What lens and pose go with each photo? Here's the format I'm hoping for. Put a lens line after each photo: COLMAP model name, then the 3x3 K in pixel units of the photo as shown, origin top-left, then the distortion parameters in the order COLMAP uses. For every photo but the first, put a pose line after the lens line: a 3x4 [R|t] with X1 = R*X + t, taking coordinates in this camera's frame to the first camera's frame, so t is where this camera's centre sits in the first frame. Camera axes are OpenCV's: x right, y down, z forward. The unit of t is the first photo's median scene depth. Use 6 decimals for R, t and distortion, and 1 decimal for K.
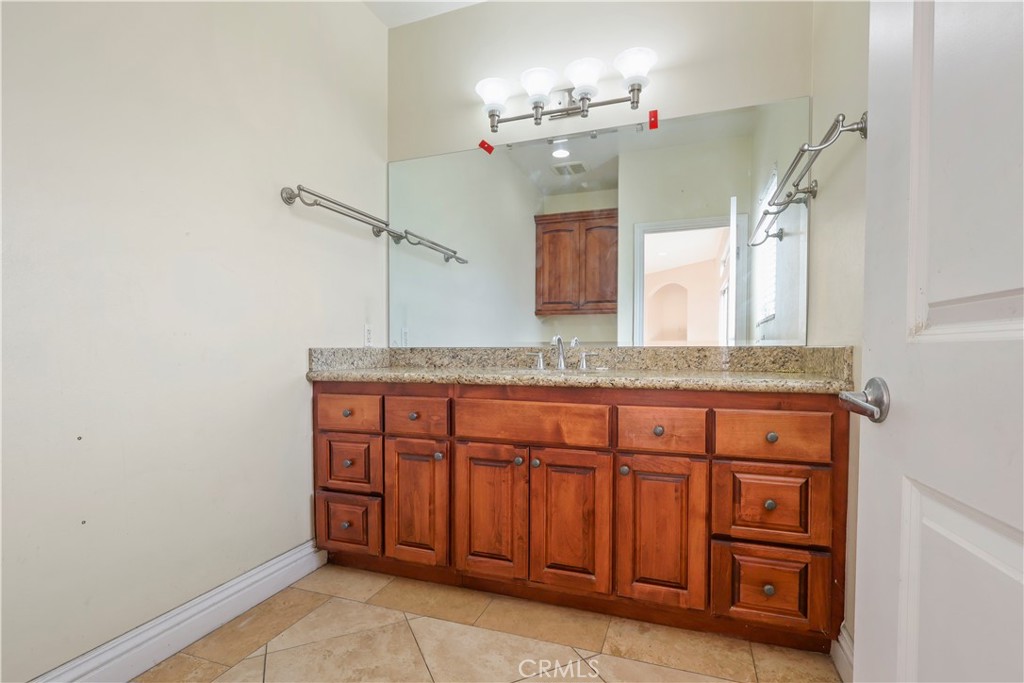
lens RADIAL K [[474.4, 0, 503.0], [0, 474.4, 362.5], [0, 0, 1]] dist [-0.003030, 0.001861]
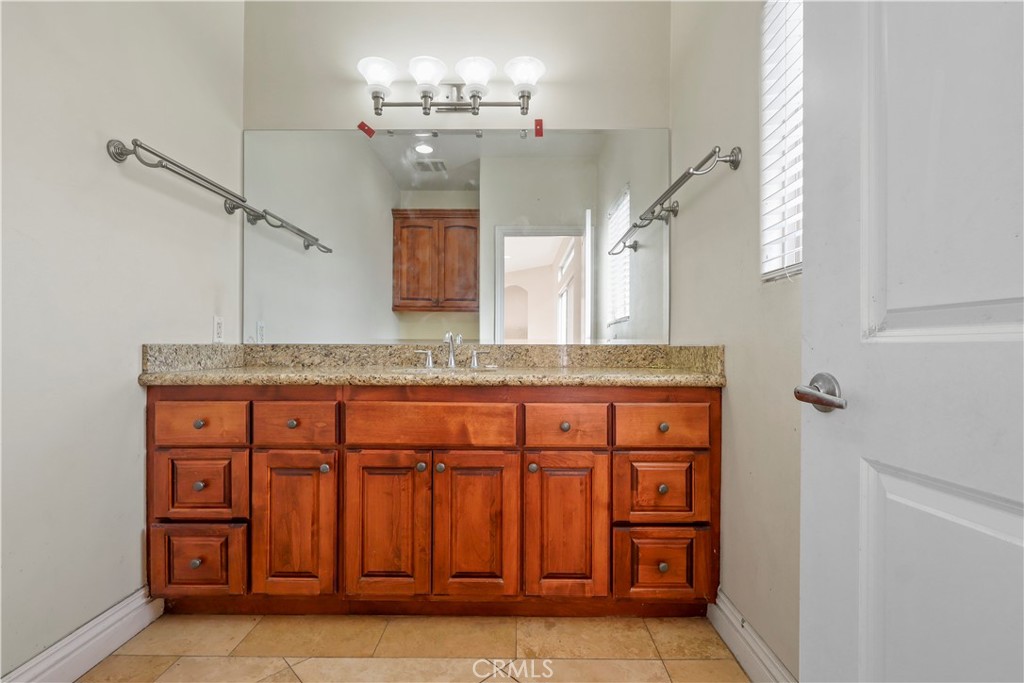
lens RADIAL K [[474.4, 0, 511.8], [0, 474.4, 347.3], [0, 0, 1]] dist [-0.003030, 0.001861]
pose [[0.943768, 0.003445, 0.330590, -0.097663], [0.005277, 0.999661, -0.025483, -0.001816], [-0.330565, 0.025795, 0.943431, 0.051264]]
